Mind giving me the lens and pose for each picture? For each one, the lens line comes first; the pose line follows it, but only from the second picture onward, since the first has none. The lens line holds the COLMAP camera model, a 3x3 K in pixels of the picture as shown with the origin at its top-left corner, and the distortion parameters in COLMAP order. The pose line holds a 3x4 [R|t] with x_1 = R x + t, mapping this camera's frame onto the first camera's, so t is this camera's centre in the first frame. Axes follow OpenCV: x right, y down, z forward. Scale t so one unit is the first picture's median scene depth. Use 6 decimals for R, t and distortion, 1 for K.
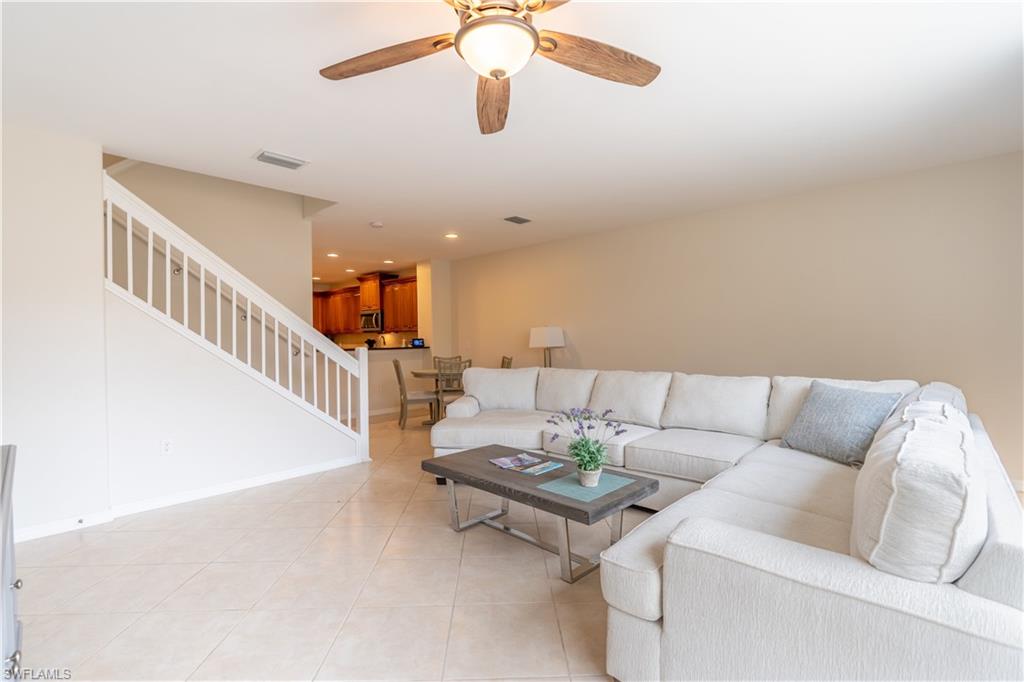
lens RADIAL K [[465.3, 0, 512.0], [0, 465.3, 341.0], [0, 0, 1]] dist [-0.002766, -0.000487]
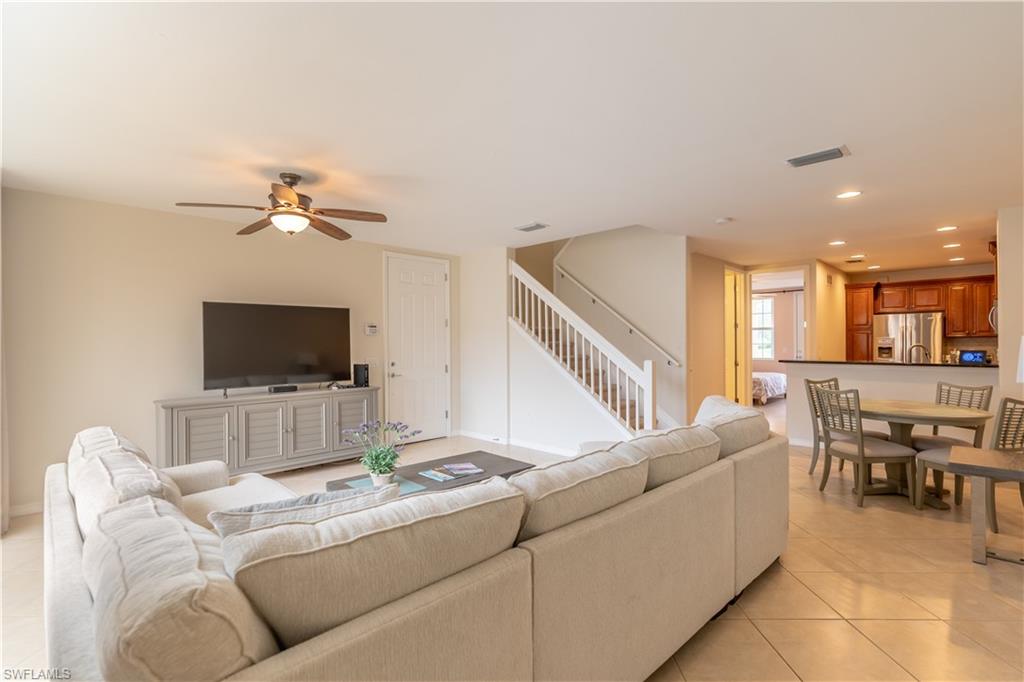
lens RADIAL K [[479.7, 0, 493.5], [0, 479.7, 343.6], [0, 0, 1]] dist [-0.000539, 0.000362]
pose [[-0.043600, 0.014962, -0.998937, 0.414769], [0.002255, 0.999887, 0.014878, -0.022898], [0.999047, -0.001604, -0.043629, 0.400048]]
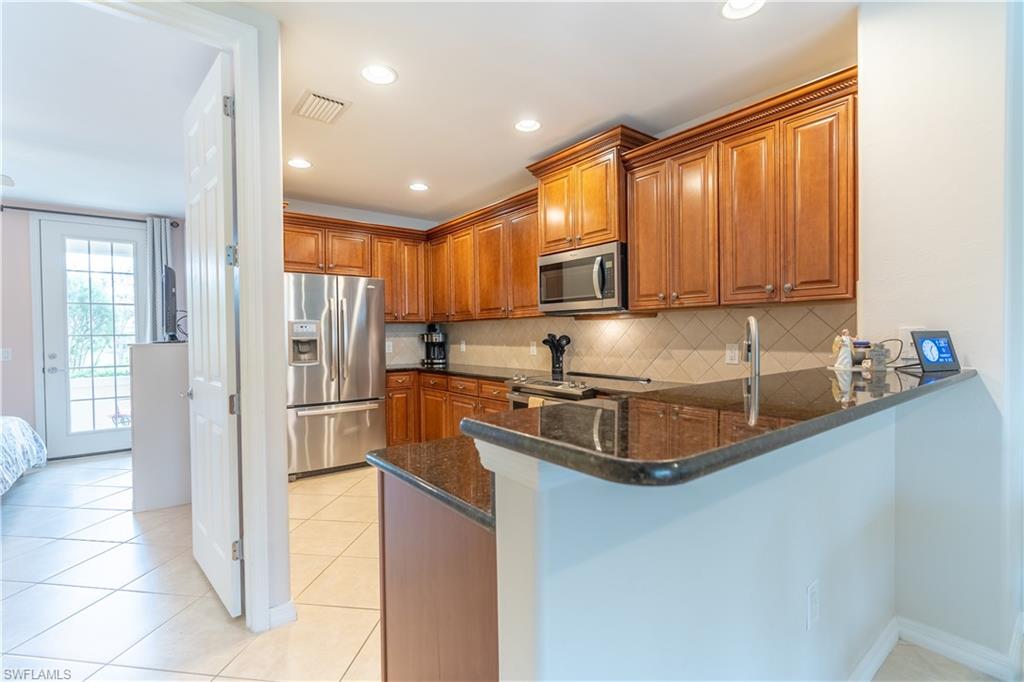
lens RADIAL K [[465.3, 0, 512.0], [0, 465.3, 341.0], [0, 0, 1]] dist [-0.002766, -0.000487]
pose [[0.989672, -0.002998, -0.143320, -0.344429], [0.005959, 0.999778, 0.020231, -0.006104], [0.143228, -0.020876, 0.989470, 0.735212]]
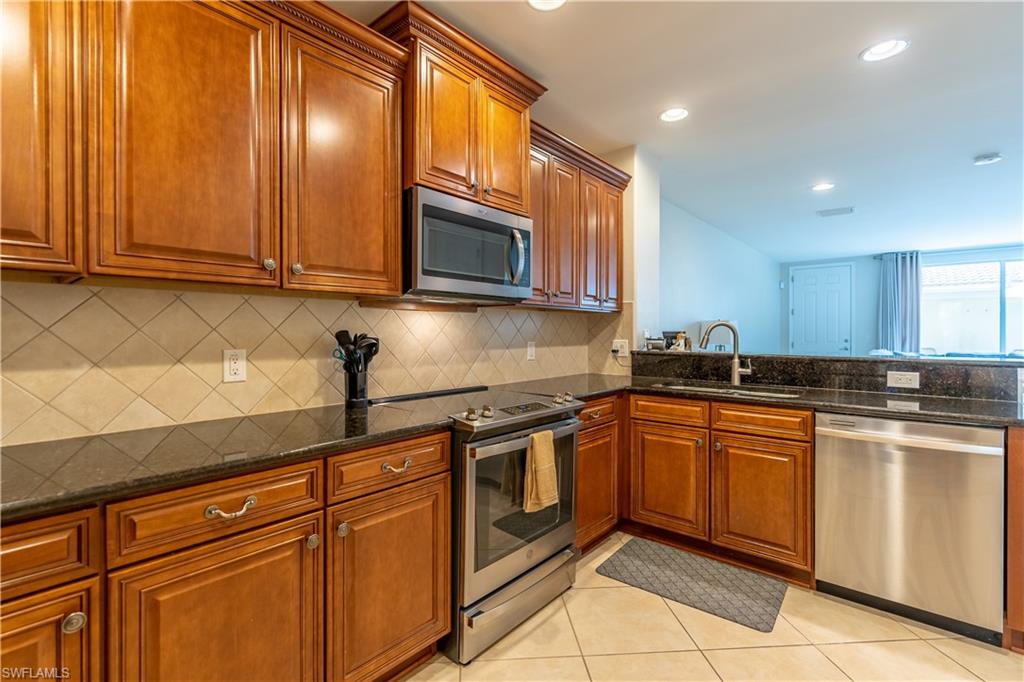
lens RADIAL K [[479.7, 0, 493.5], [0, 479.7, 343.6], [0, 0, 1]] dist [-0.000539, 0.000362]
pose [[-0.047157, -0.003644, 0.998881, -0.633790], [0.011921, 0.999920, 0.004210, 0.003595], [-0.998816, 0.012106, -0.047109, 1.159294]]
